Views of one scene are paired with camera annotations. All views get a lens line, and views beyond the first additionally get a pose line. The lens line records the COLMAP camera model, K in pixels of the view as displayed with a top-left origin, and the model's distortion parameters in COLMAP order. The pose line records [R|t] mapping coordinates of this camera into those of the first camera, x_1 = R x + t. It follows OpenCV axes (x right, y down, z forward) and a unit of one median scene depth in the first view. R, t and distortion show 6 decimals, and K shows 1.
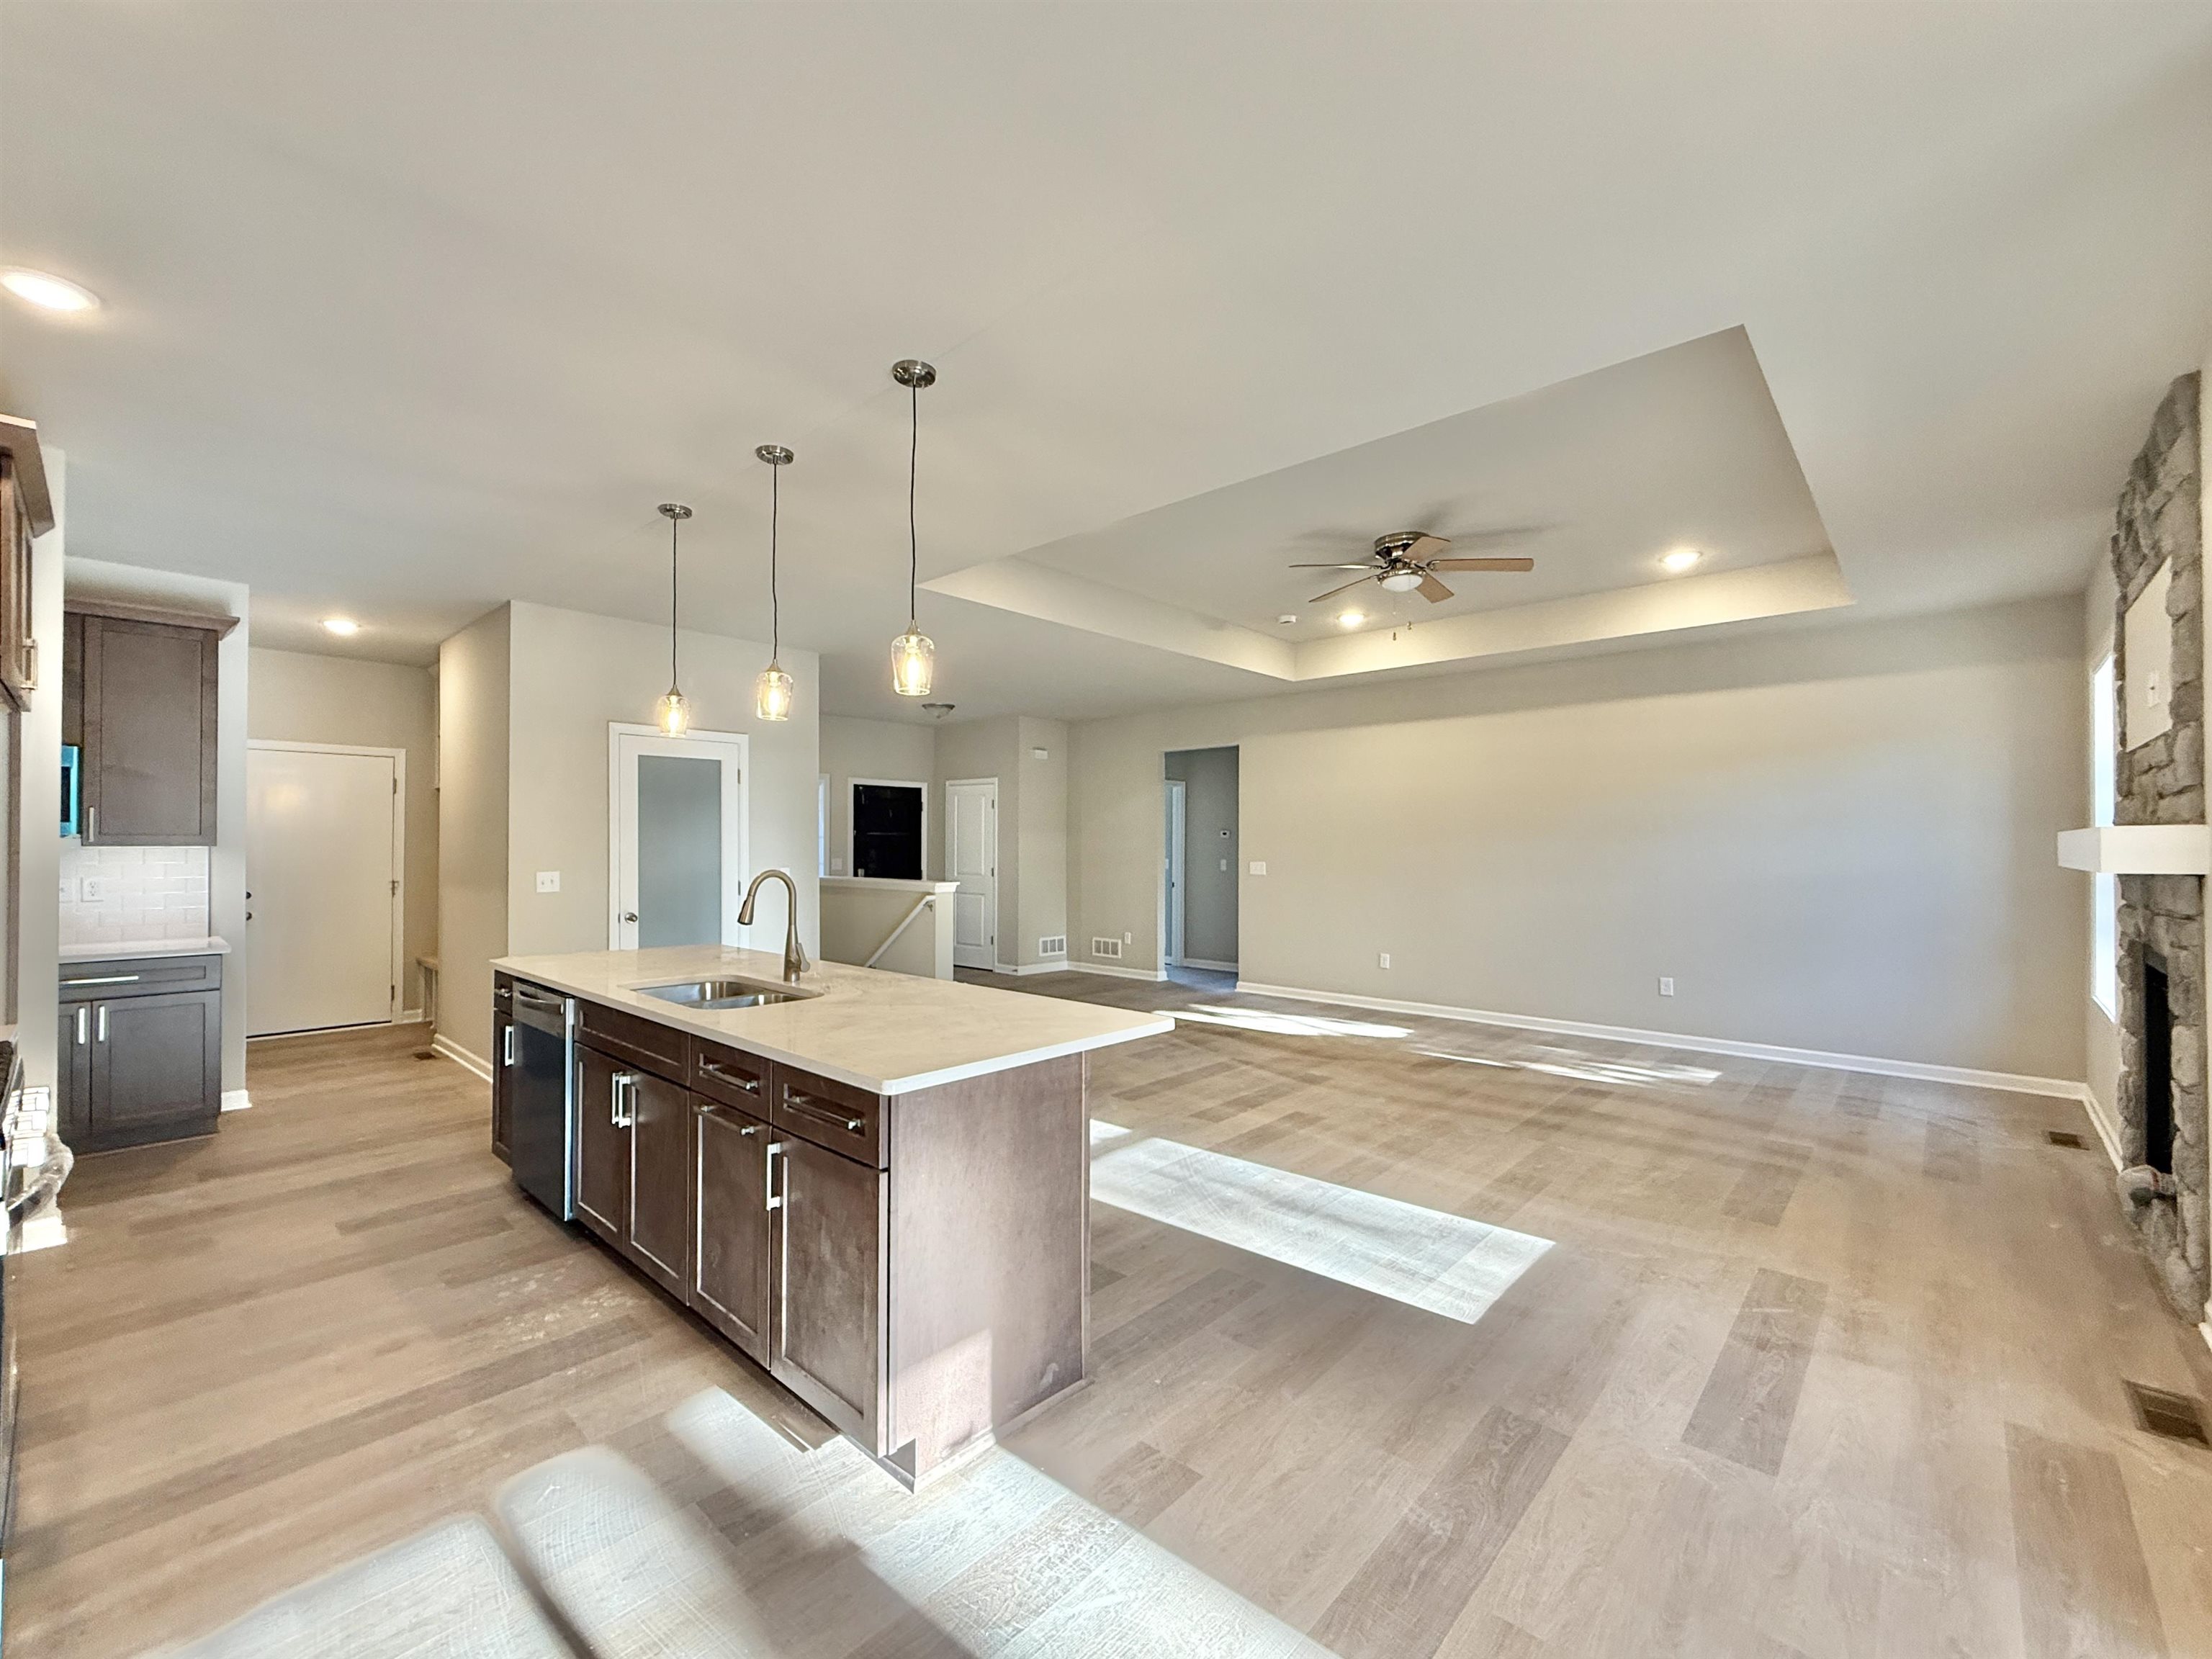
lens RADIAL K [[916.7, 0, 1076.8], [0, 916.7, 823.8], [0, 0, 1]] dist [-0.000049, 0.000048]
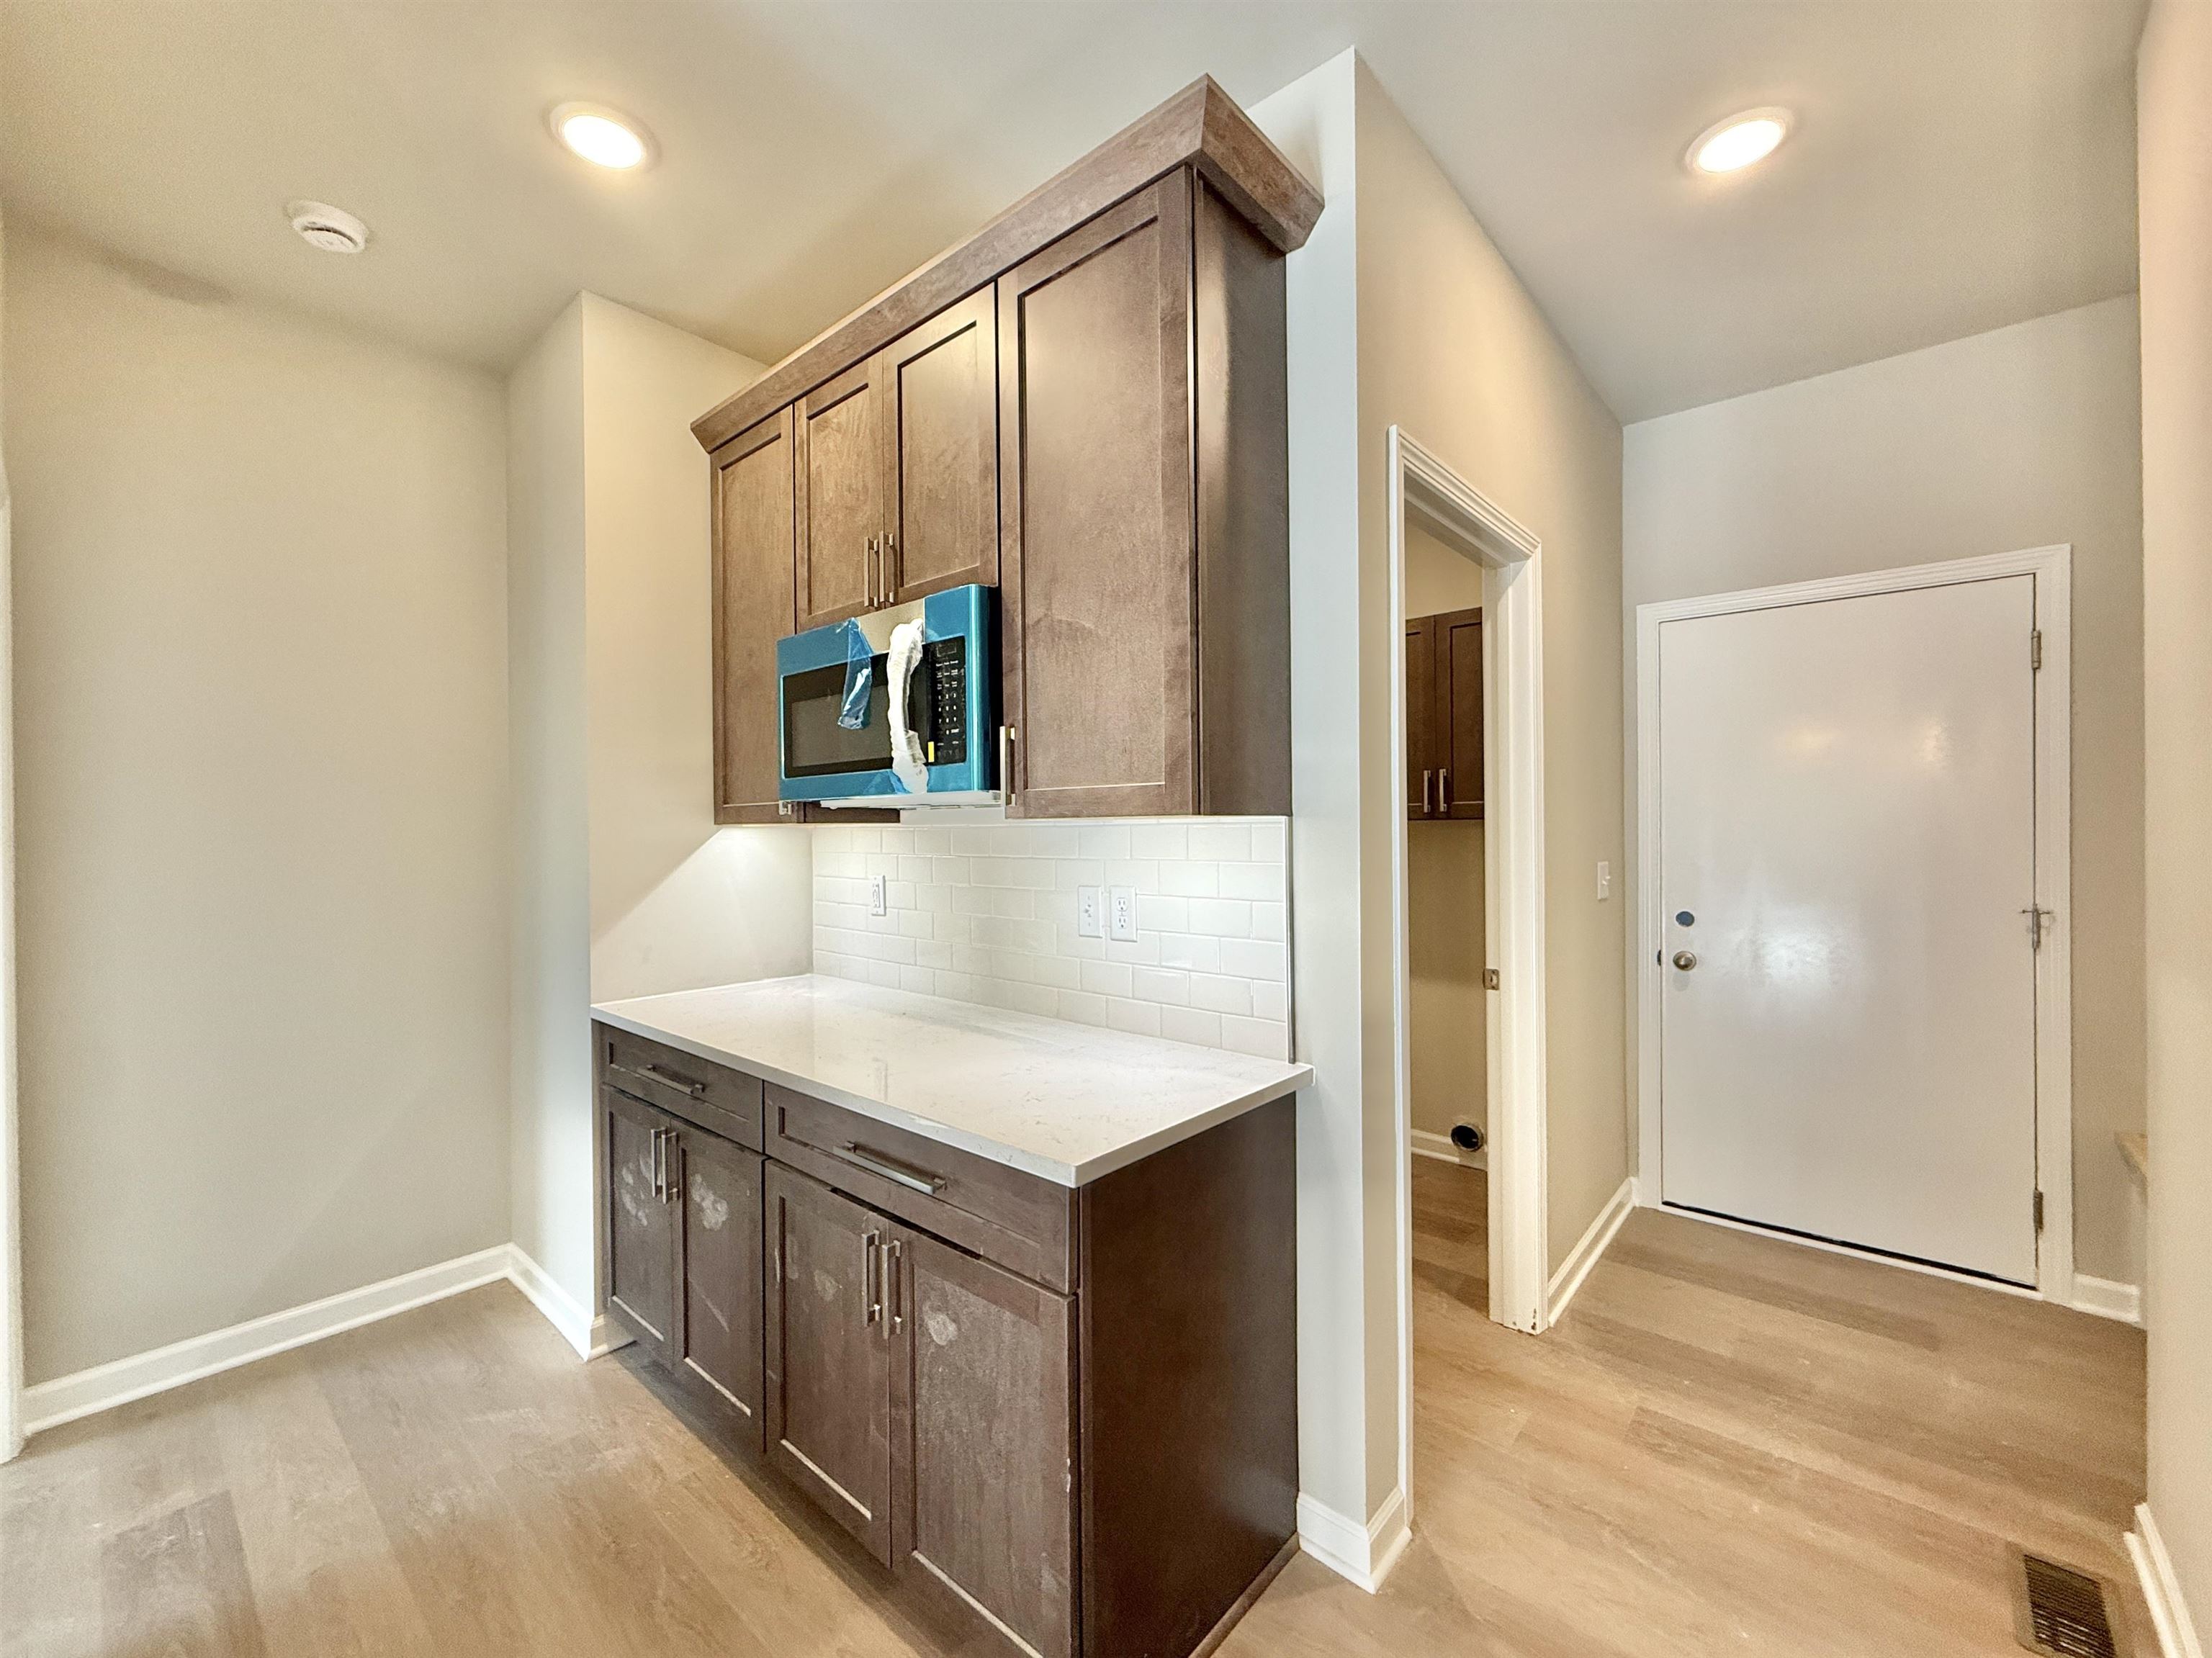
lens RADIAL K [[916.6, 0, 1076.8], [0, 916.6, 823.3], [0, 0, 1]] dist [-0.000049, 0.000048]
pose [[0.022231, 0.009232, -0.999710, -0.602213], [0.025356, 0.999630, 0.009795, 0.022774], [0.999431, -0.025566, 0.021988, 0.948247]]
